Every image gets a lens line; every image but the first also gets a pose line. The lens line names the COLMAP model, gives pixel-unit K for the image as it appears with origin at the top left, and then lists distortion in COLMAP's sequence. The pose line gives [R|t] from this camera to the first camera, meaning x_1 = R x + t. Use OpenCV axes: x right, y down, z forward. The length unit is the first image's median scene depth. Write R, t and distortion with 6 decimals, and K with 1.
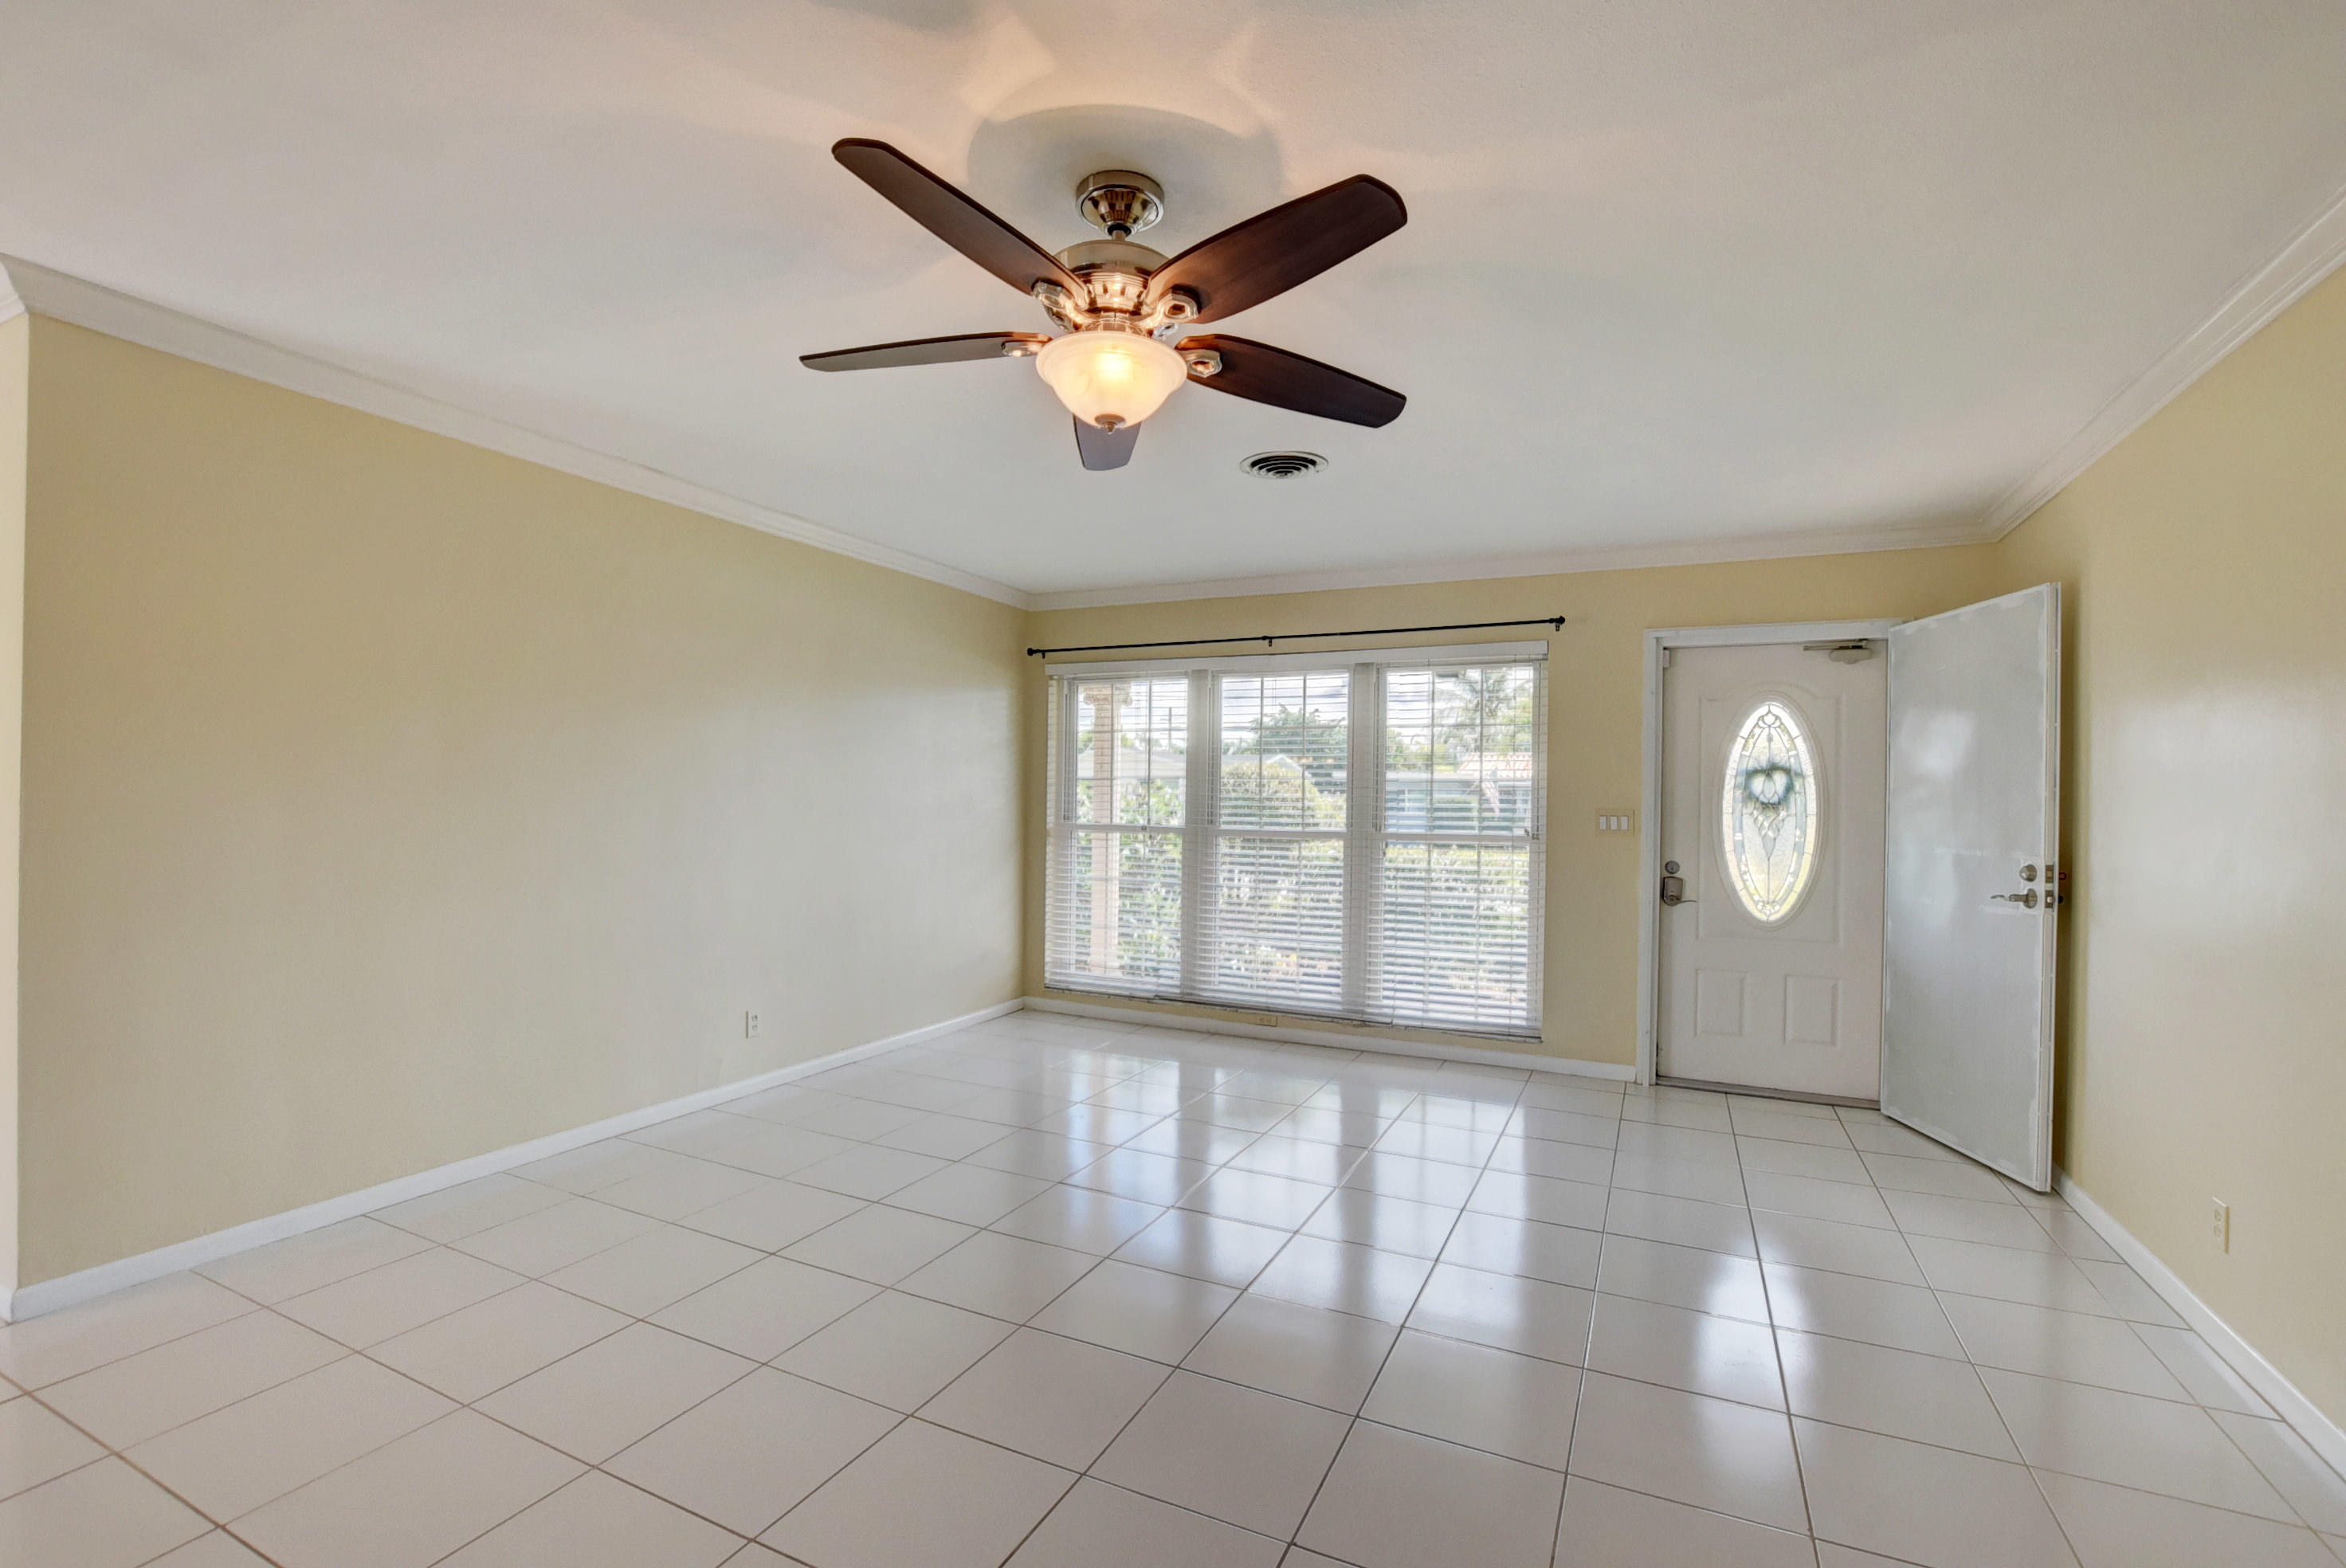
lens RADIAL K [[1036.5, 0, 1175.4], [0, 1036.5, 796.9], [0, 0, 1]] dist [-0.028543, 0.000211]
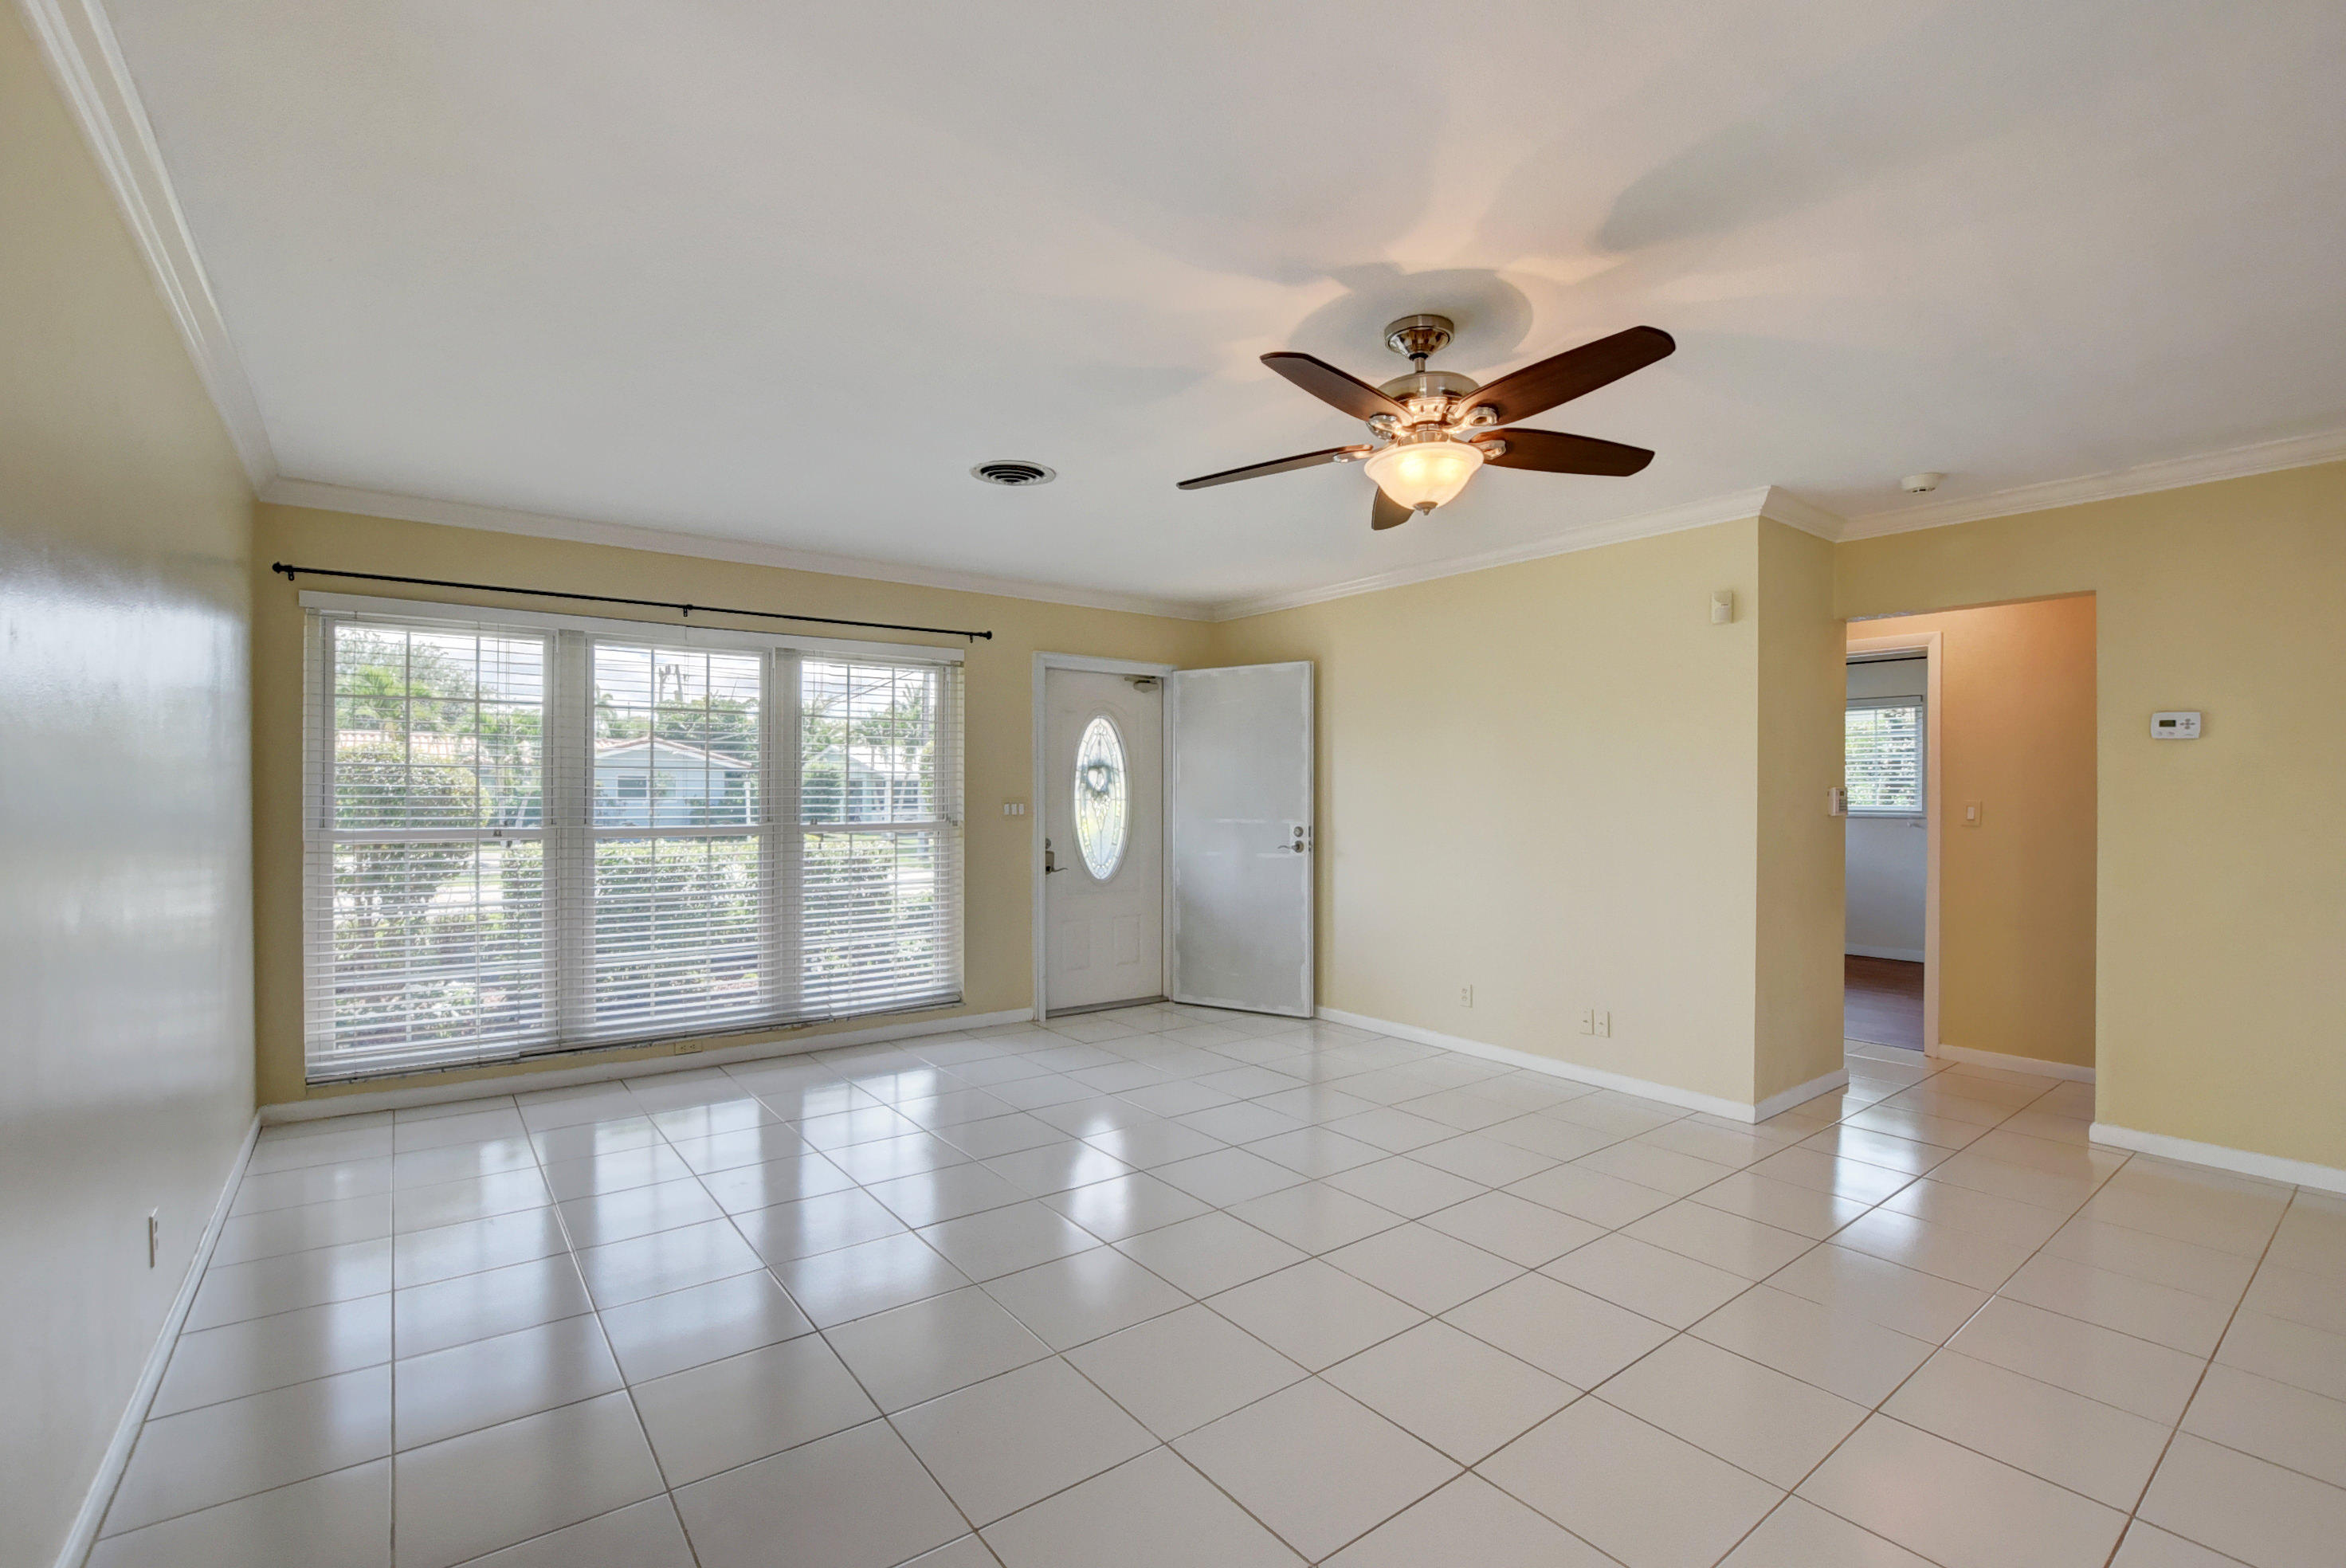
lens RADIAL K [[1036.5, 0, 1175.4], [0, 1036.5, 796.9], [0, 0, 1]] dist [-0.028543, 0.000211]
pose [[0.463524, -0.015667, 0.885946, -0.560704], [0.003351, 0.999868, 0.015928, -0.007829], [-0.886078, -0.004414, 0.463515, 0.275185]]
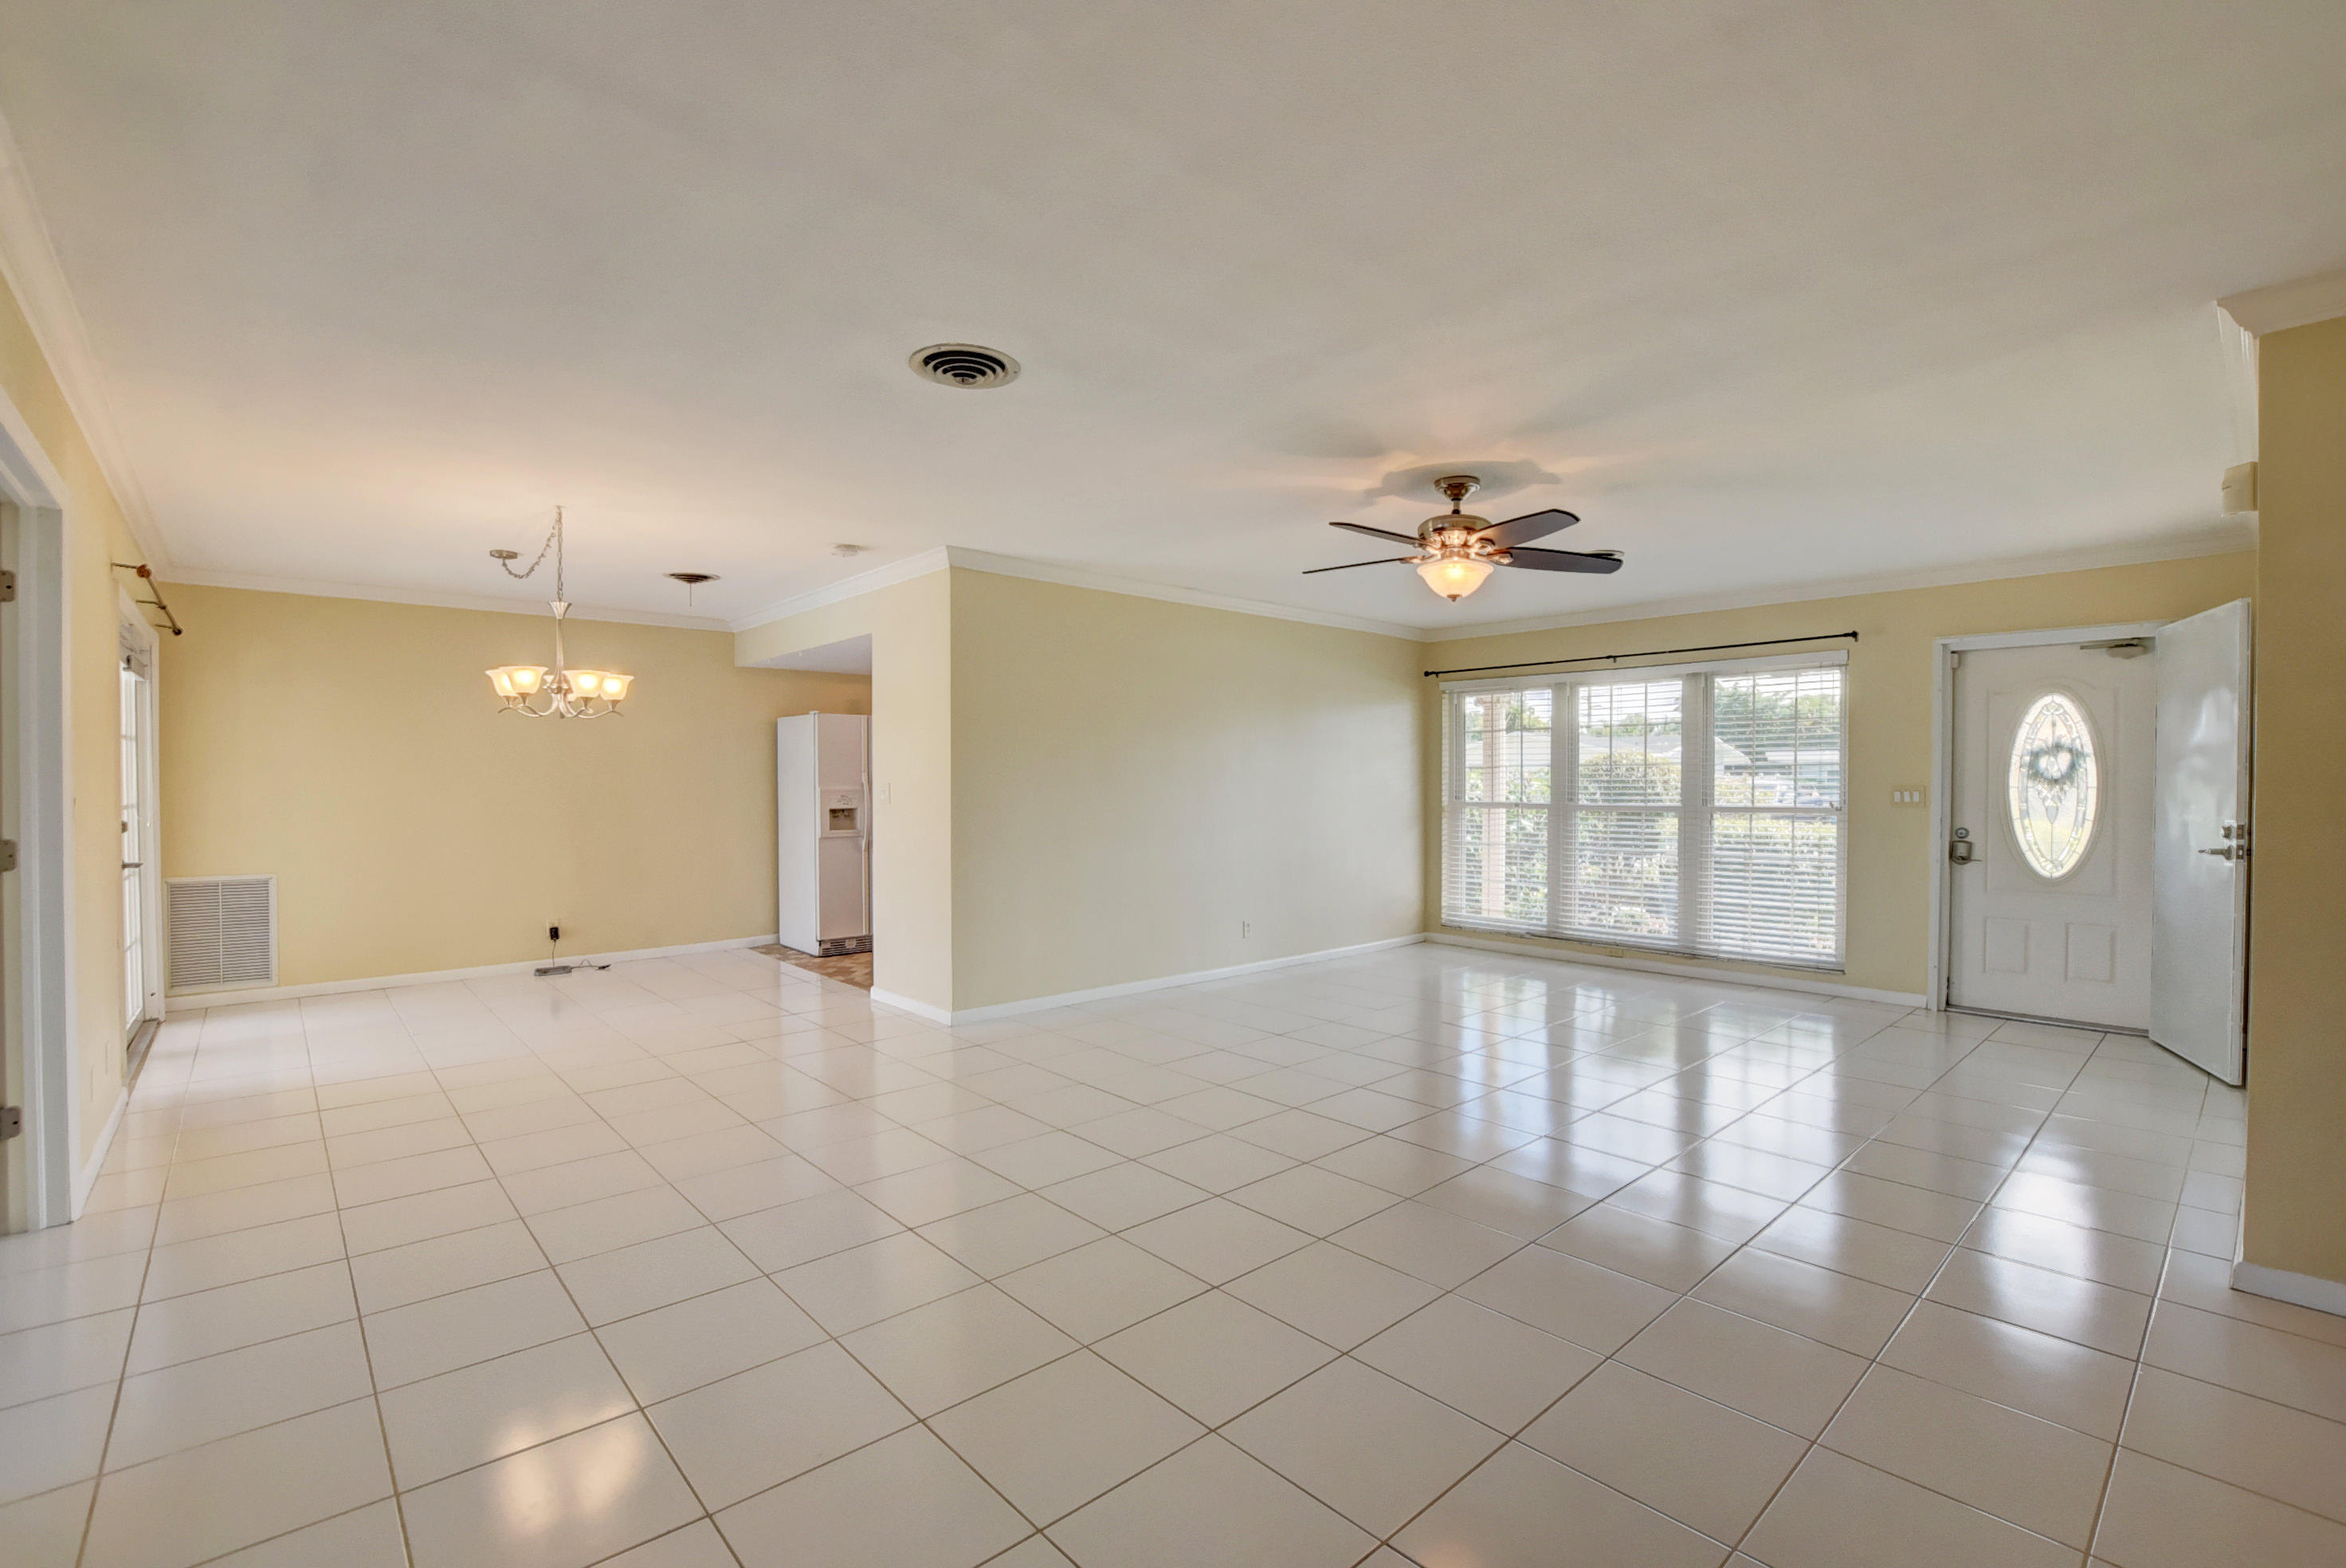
lens RADIAL K [[1036.5, 0, 1175.4], [0, 1036.5, 796.9], [0, 0, 1]] dist [-0.028543, 0.000211]
pose [[0.924515, -0.008263, -0.381056, 0.083988], [0.012938, 0.999869, 0.009710, 0.002550], [0.380926, -0.013907, 0.924501, -0.458433]]
